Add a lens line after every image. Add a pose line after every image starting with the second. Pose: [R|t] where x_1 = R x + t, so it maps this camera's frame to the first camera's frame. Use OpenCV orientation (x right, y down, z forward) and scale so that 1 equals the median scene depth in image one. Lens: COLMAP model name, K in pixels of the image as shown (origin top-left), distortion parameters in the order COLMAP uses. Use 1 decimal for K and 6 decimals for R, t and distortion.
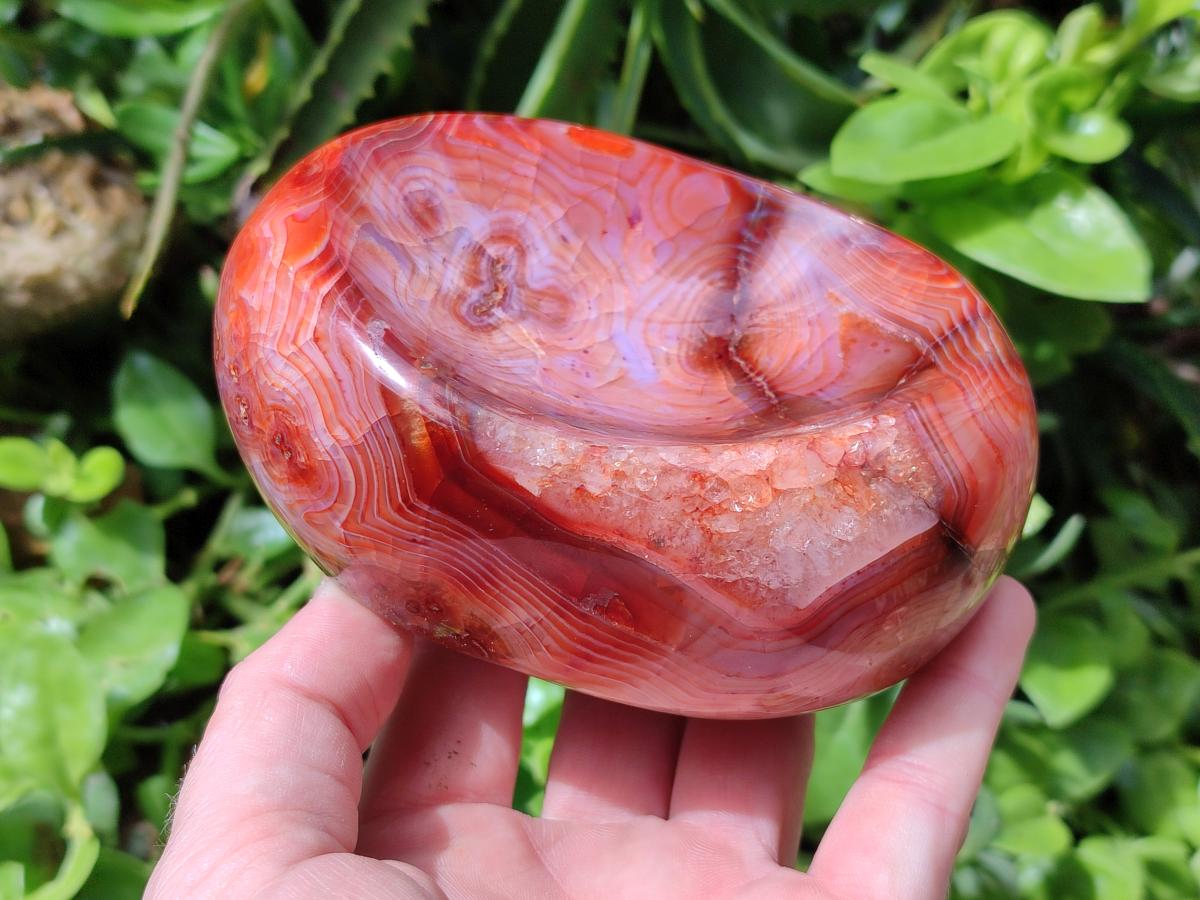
lens RADIAL K [[1789.2, 0, 572.9], [0, 1789.2, 449.9], [0, 0, 1]] dist [0.328511, -0.038481]
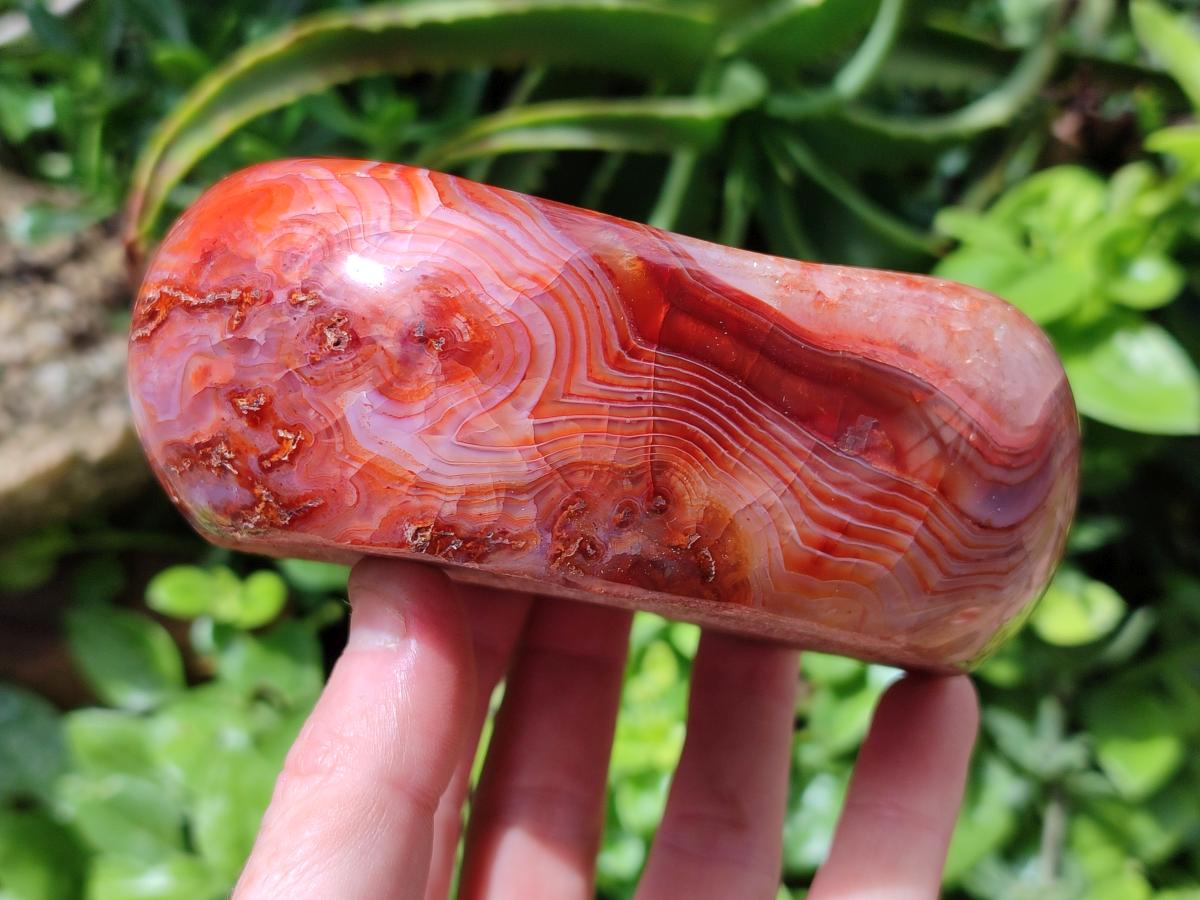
lens RADIAL K [[1789.2, 0, 572.9], [0, 1789.2, 449.9], [0, 0, 1]] dist [0.328511, -0.038481]
pose [[0.797208, -0.013216, 0.603559, -0.578896], [0.338538, 0.837561, -0.428816, 0.391470], [-0.499851, 0.546184, 0.672185, 0.480229]]
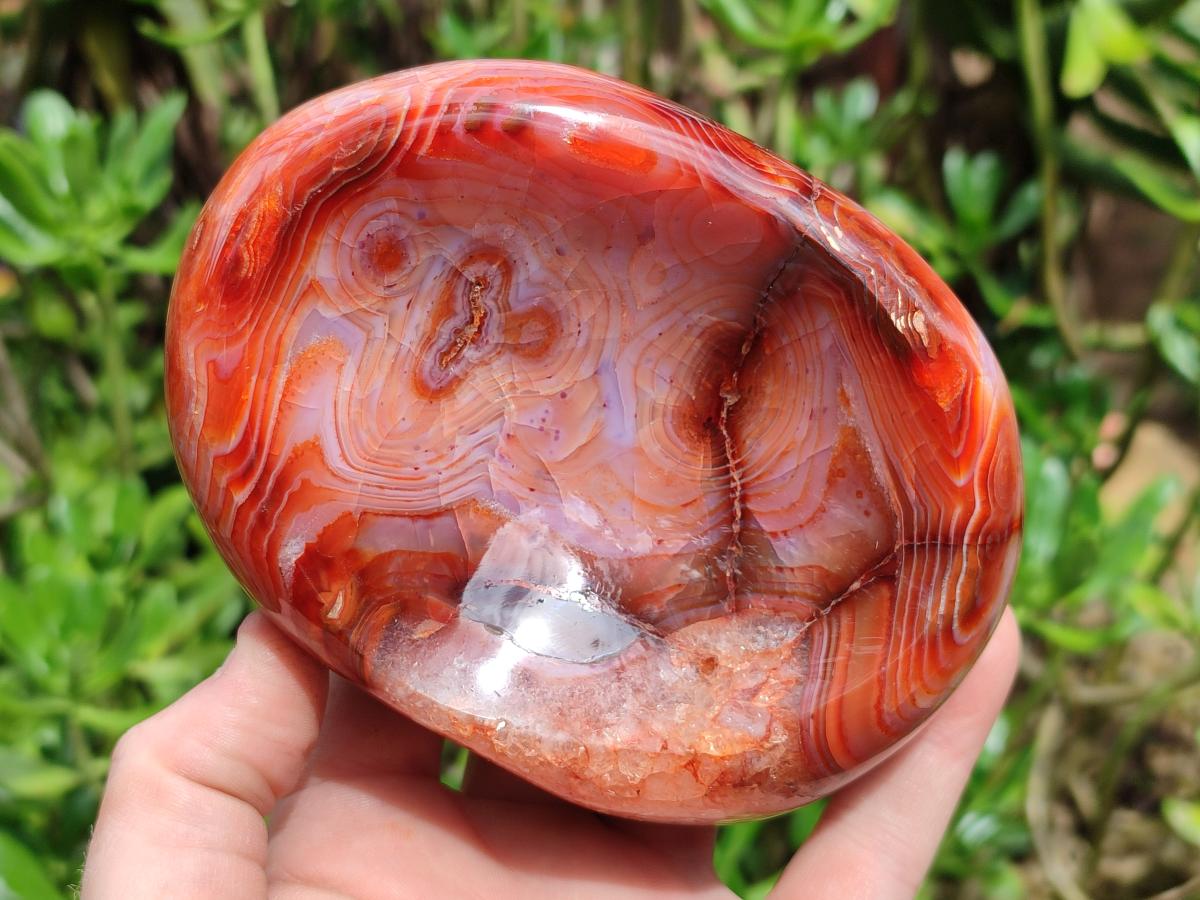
lens RADIAL K [[1789.2, 0, 572.9], [0, 1789.2, 449.9], [0, 0, 1]] dist [0.328511, -0.038481]
pose [[0.968902, 0.214850, -0.122755, 0.146616], [-0.015196, 0.546814, 0.837116, -0.906518], [0.246979, -0.809218, 0.533074, 0.547404]]
